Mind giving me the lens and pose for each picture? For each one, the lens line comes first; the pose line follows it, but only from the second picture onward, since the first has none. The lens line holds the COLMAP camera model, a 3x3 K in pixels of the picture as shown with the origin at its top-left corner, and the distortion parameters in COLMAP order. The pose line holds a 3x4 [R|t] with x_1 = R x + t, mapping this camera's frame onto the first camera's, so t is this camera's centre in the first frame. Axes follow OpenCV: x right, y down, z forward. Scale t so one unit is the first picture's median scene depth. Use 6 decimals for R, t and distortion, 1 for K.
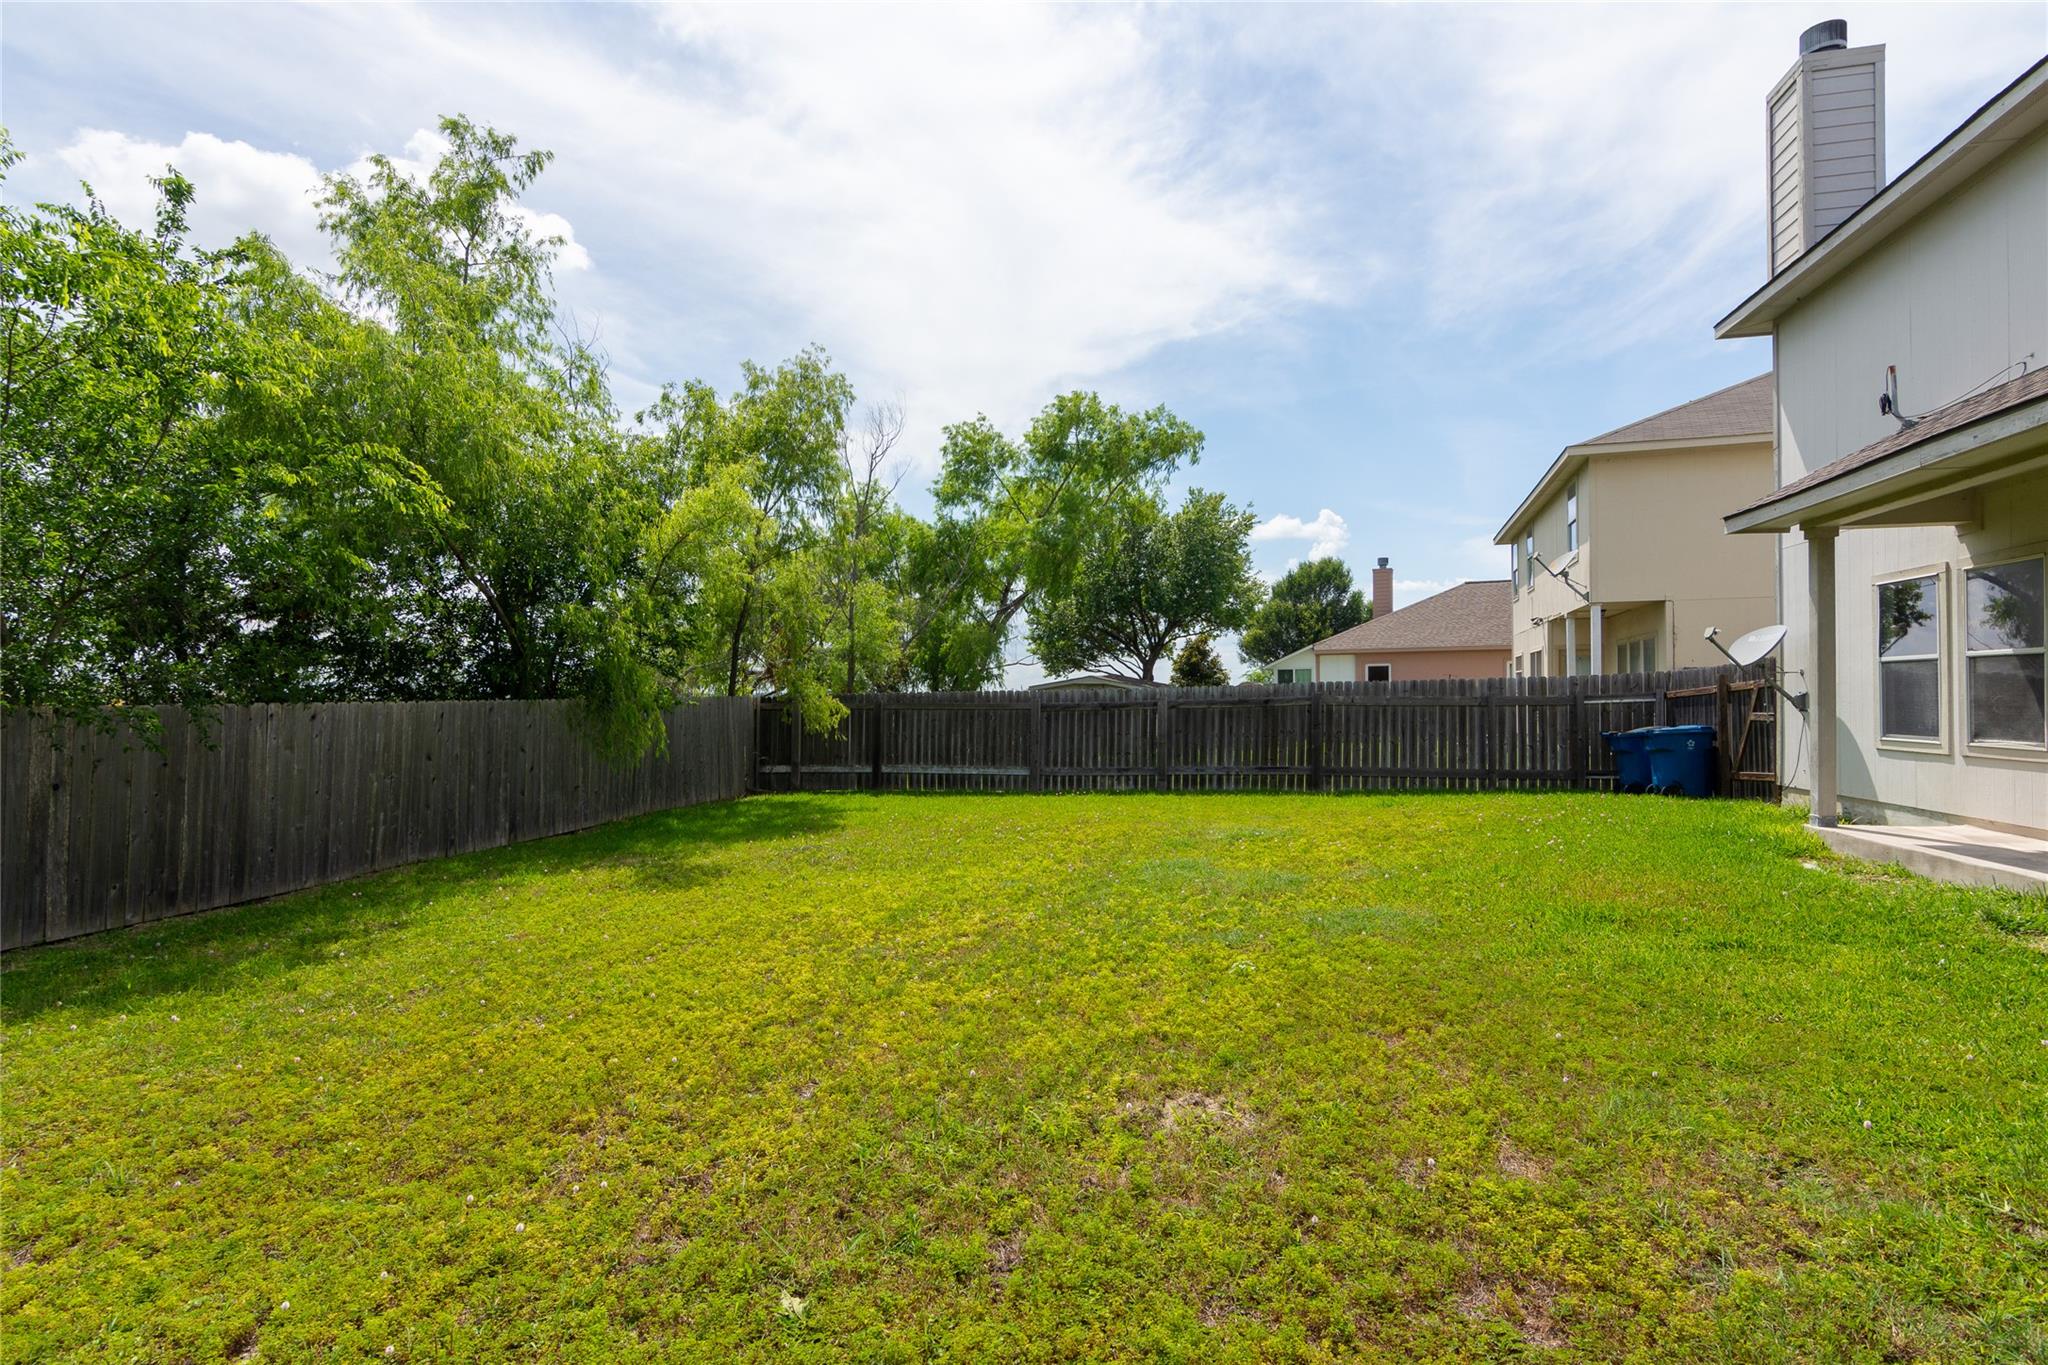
lens RADIAL K [[978.3, 0, 1014.7], [0, 978.3, 690.8], [0, 0, 1]] dist [0.000993, -0.001539]
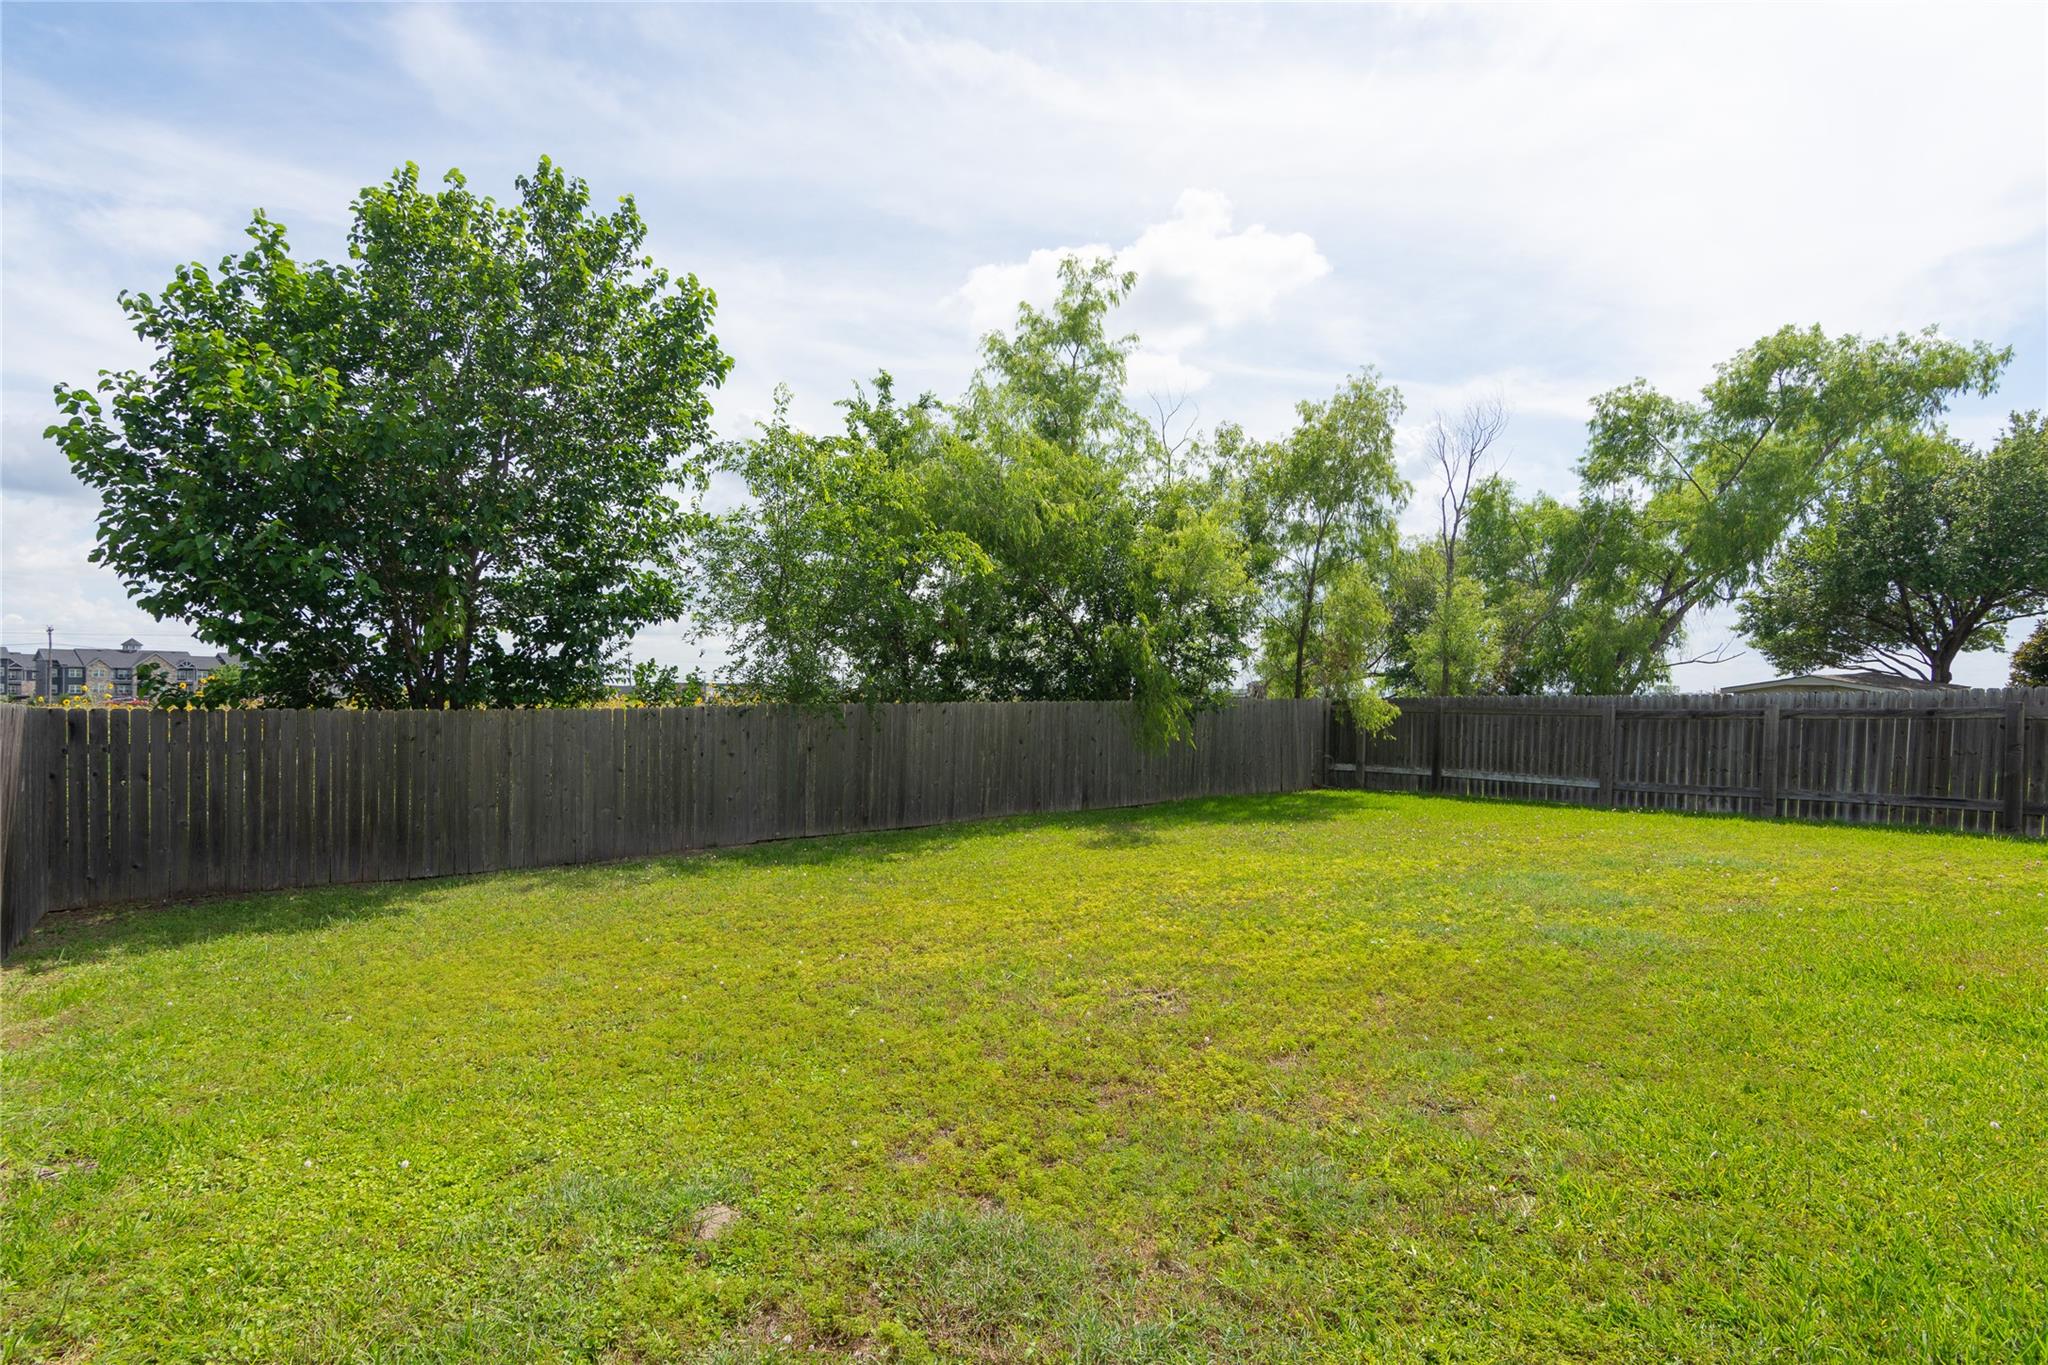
lens RADIAL K [[978.3, 0, 1018.3], [0, 978.3, 678.6], [0, 0, 1]] dist [0.000993, -0.001539]
pose [[0.768468, -0.003301, -0.639880, 0.194068], [-0.003617, 0.999948, -0.009502, -0.005655], [0.639878, 0.009617, 0.768416, -0.050116]]
